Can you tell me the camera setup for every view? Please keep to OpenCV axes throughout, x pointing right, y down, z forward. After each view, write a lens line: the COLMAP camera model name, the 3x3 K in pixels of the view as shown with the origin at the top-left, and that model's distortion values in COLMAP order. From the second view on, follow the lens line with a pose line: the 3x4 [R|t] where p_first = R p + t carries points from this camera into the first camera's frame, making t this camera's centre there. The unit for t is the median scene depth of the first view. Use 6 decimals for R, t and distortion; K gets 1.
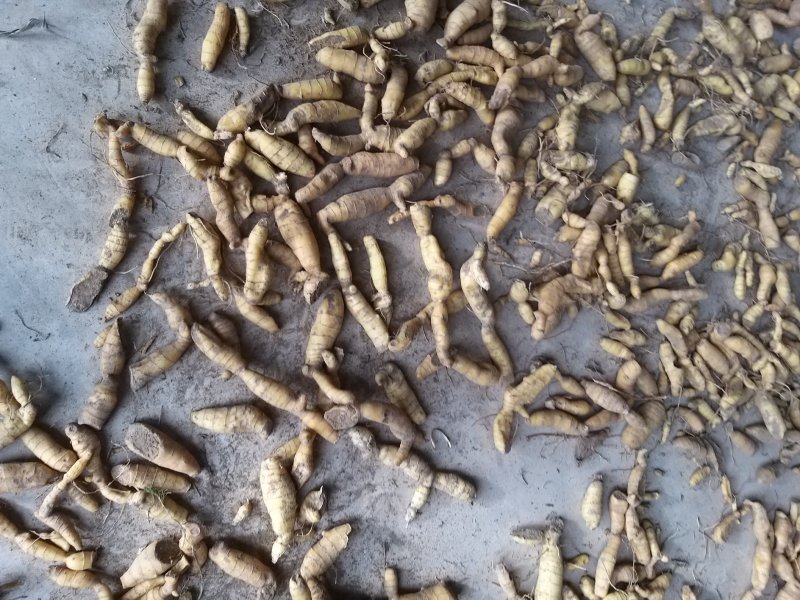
lens RADIAL K [[628.1, 0, 401.8], [0, 628.1, 304.9], [0, 0, 1]] dist [0.062066, -0.134960]
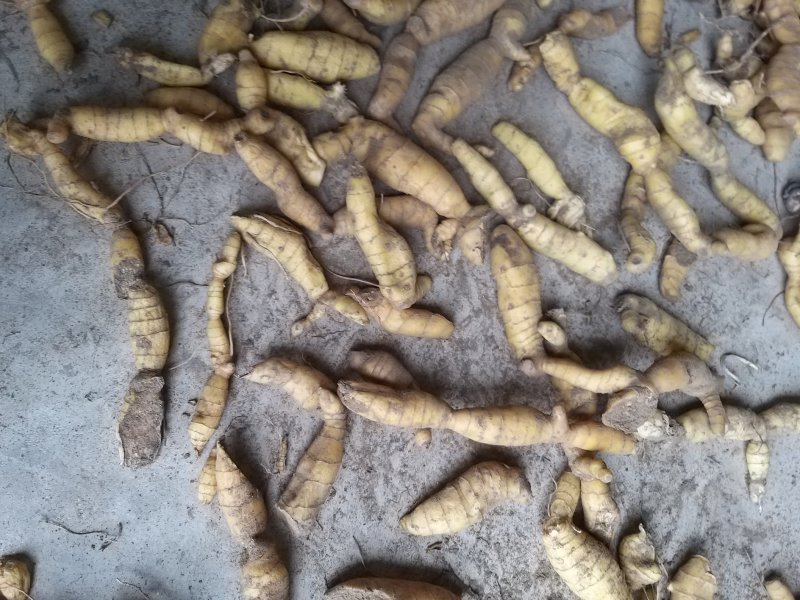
lens RADIAL K [[628.1, 0, 401.8], [0, 628.1, 304.9], [0, 0, 1]] dist [0.062066, -0.134960]
pose [[0.888412, -0.458992, 0.007113, -0.242264], [0.457606, 0.886742, 0.065462, -0.042776], [-0.036353, -0.054902, 0.997830, 0.428273]]
